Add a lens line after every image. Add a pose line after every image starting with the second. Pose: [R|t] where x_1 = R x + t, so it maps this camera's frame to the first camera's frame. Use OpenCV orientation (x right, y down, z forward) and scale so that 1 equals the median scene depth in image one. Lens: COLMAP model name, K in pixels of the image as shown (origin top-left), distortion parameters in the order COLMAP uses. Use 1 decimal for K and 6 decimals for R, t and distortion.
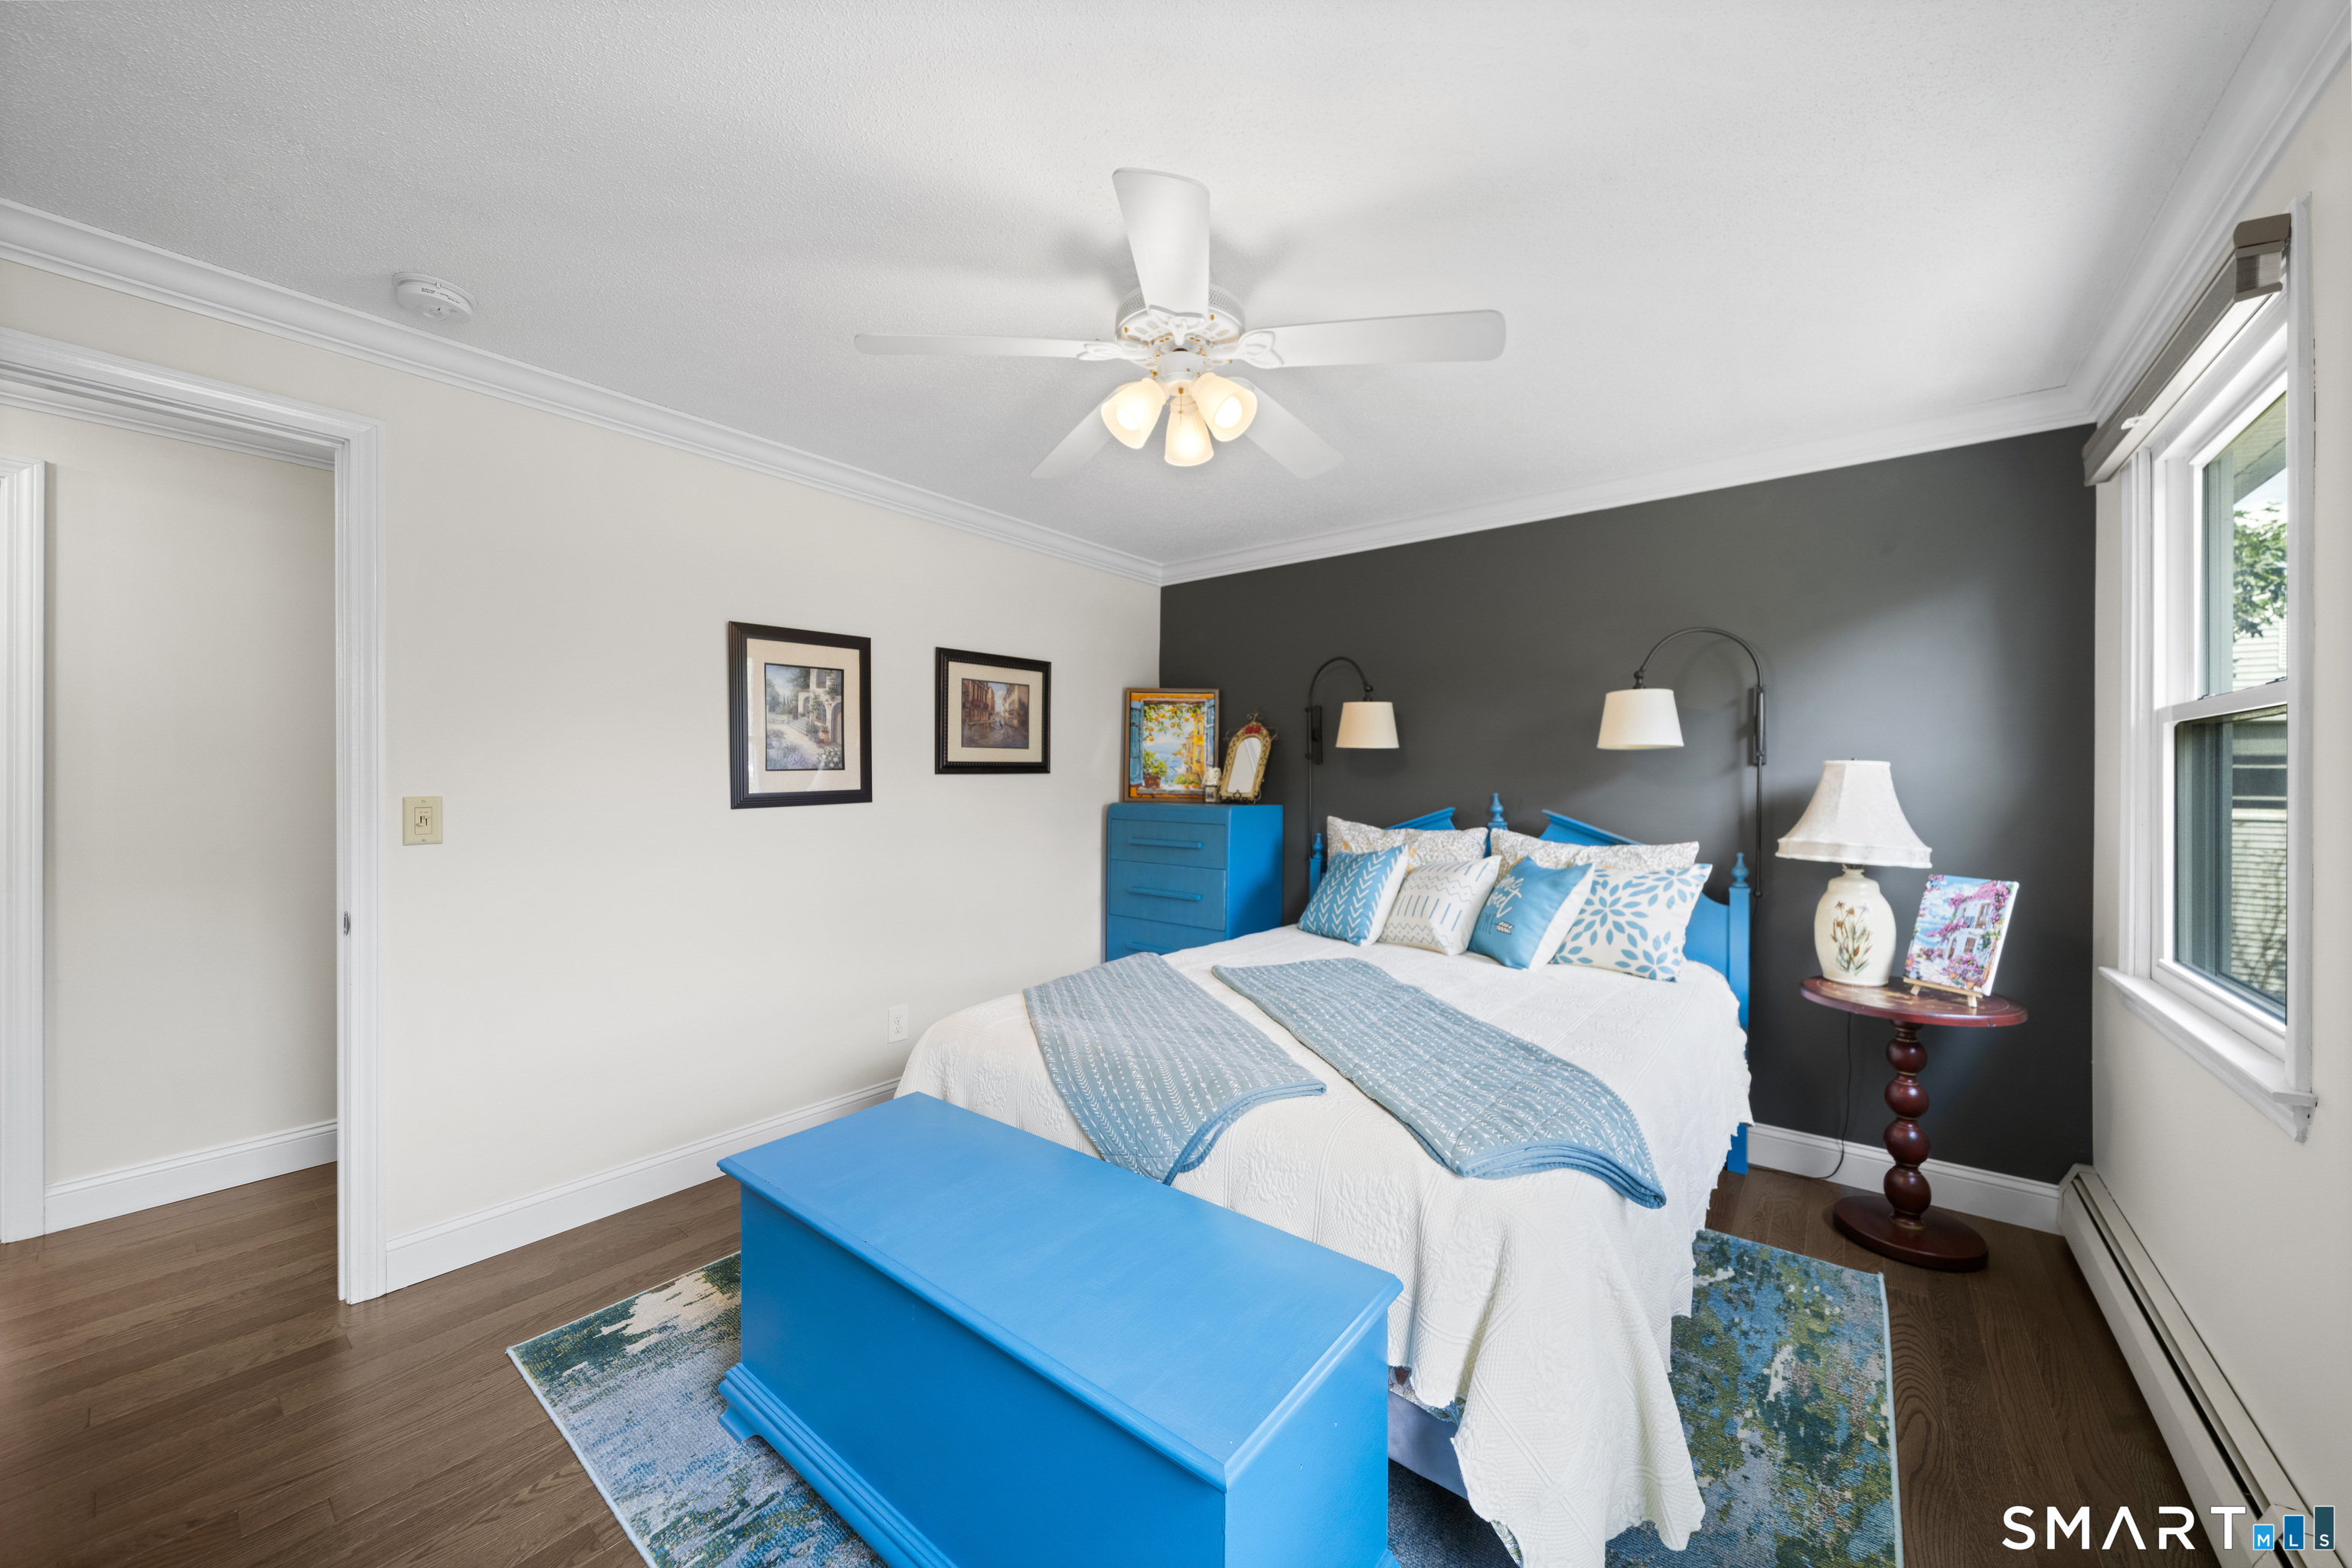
lens RADIAL K [[881.9, 0, 1188.9], [0, 881.9, 773.5], [0, 0, 1]] dist [-0.000632, -0.000187]
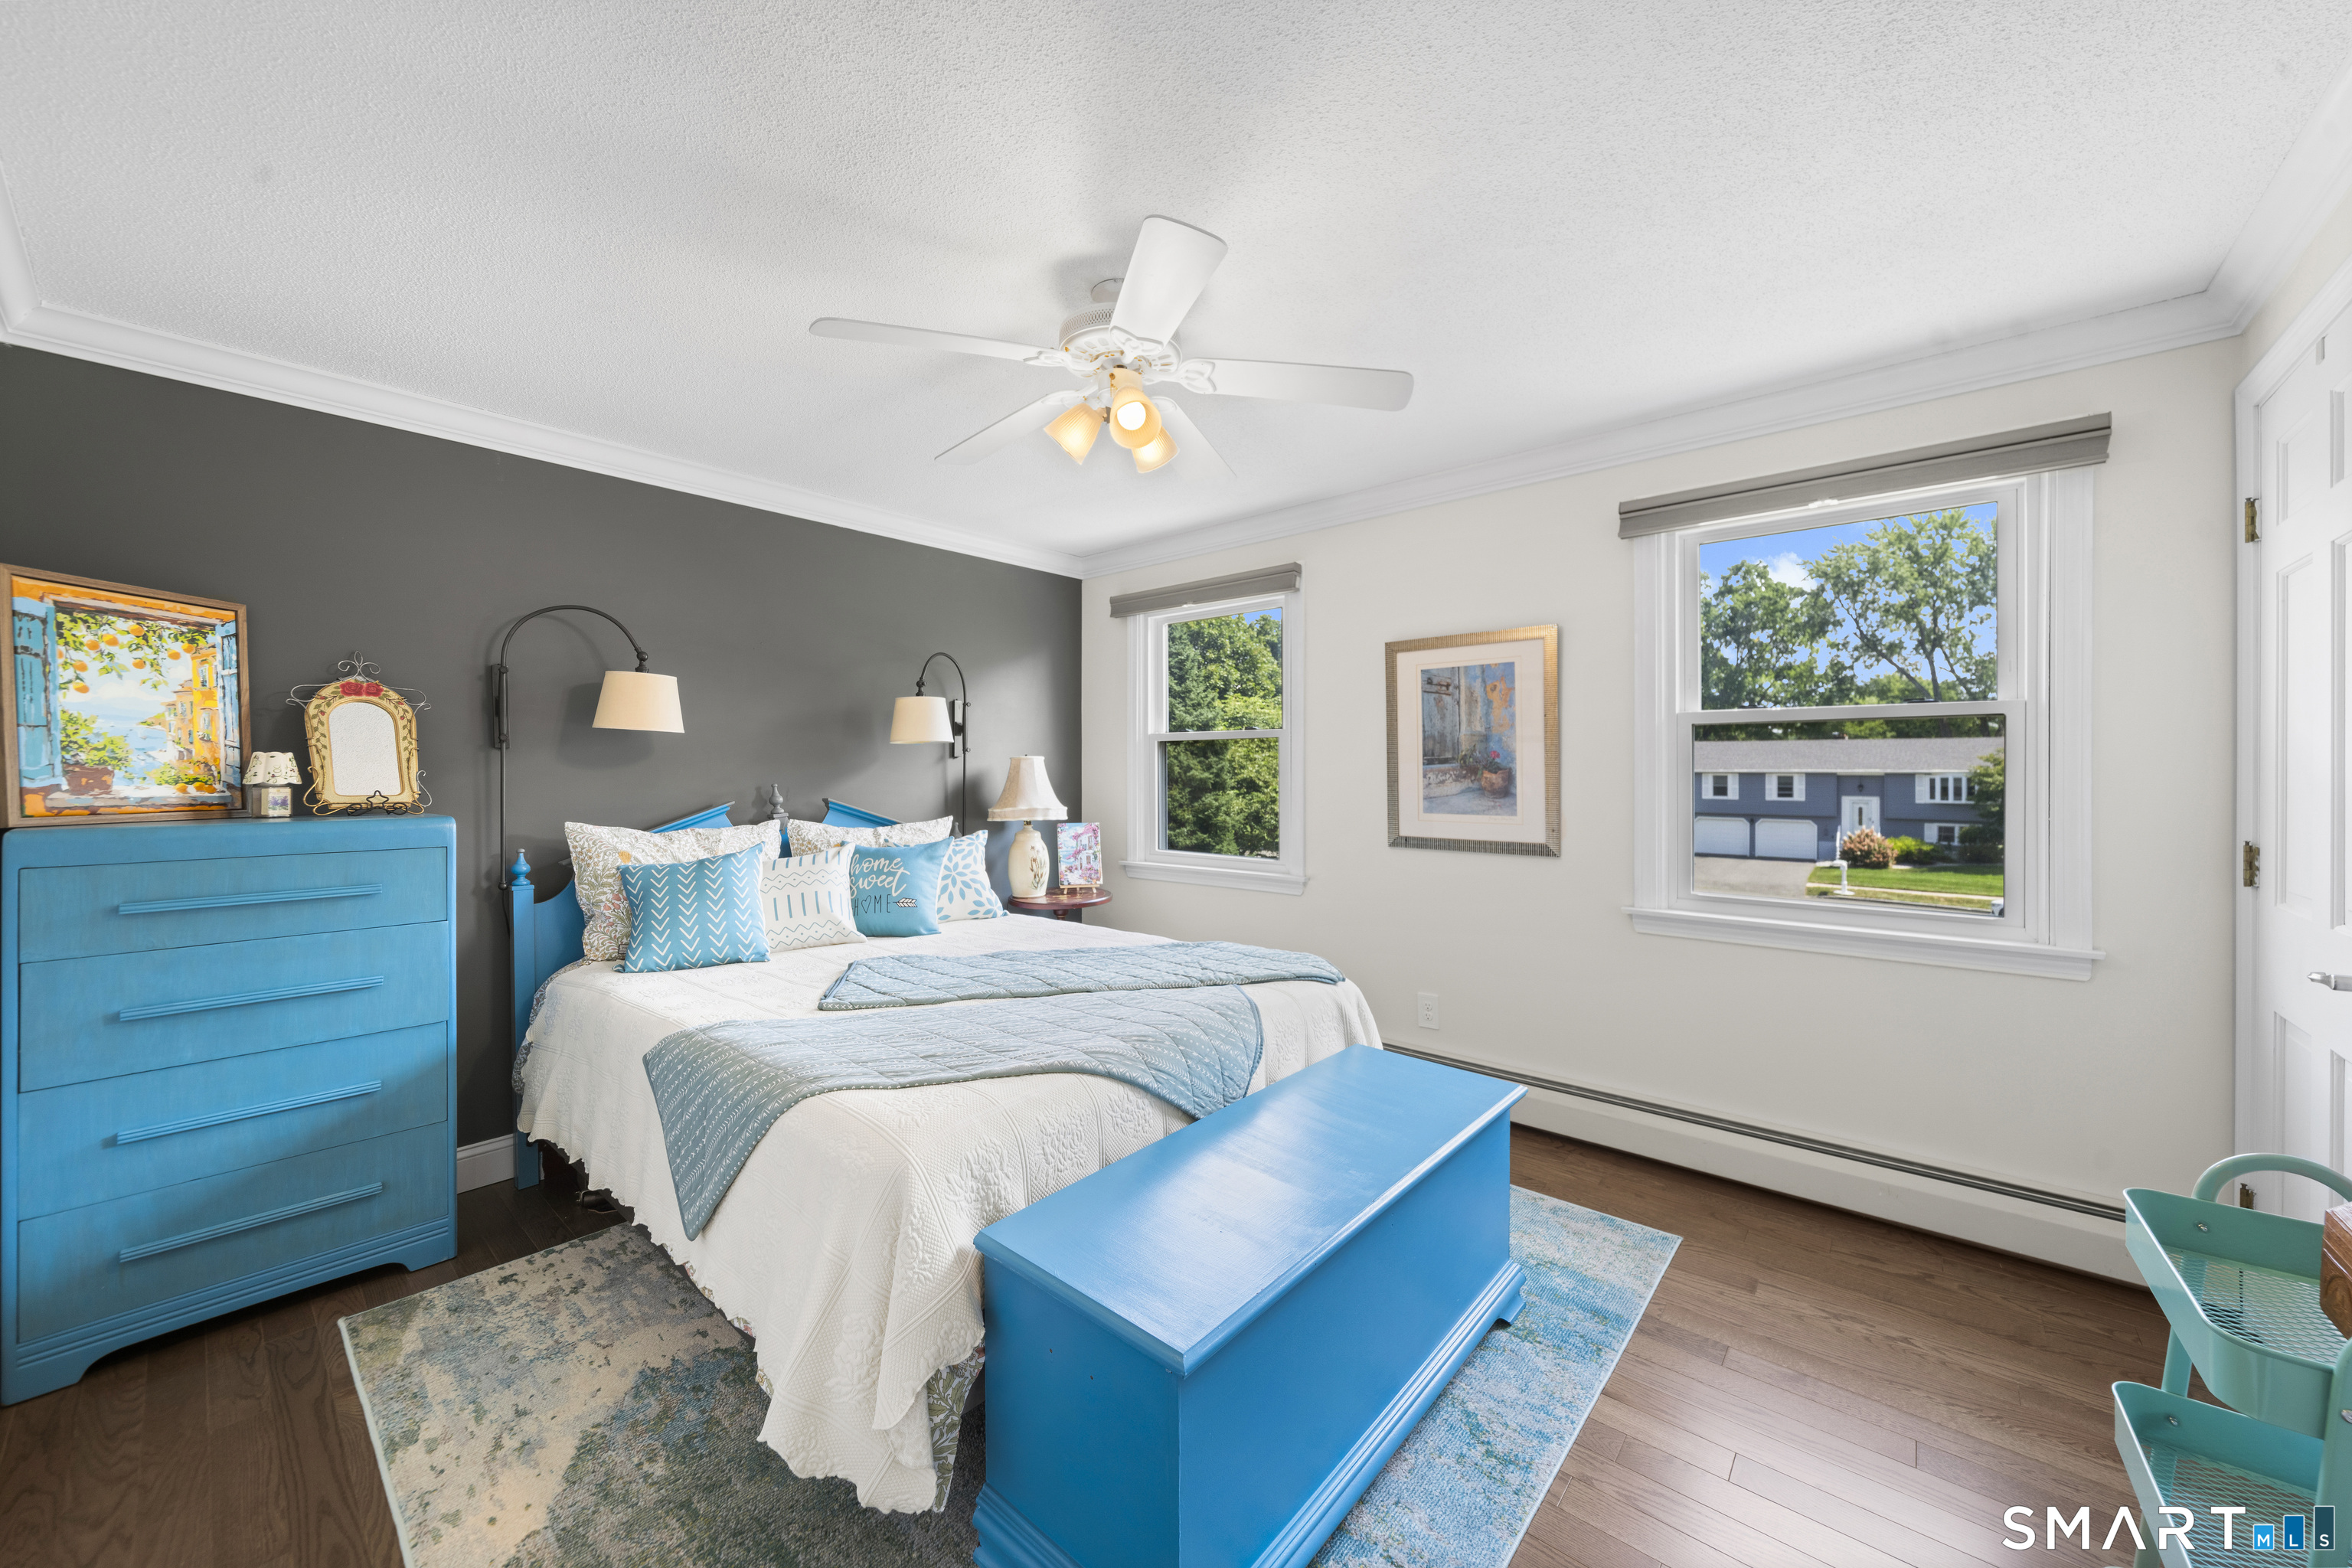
lens RADIAL K [[881.9, 0, 1188.1], [0, 881.9, 781.0], [0, 0, 1]] dist [-0.000632, -0.000187]
pose [[0.020001, -0.018195, 0.999634, -0.507859], [-0.000126, 0.999834, 0.018201, 0.001134], [-0.999800, -0.000490, 0.019995, 0.429430]]
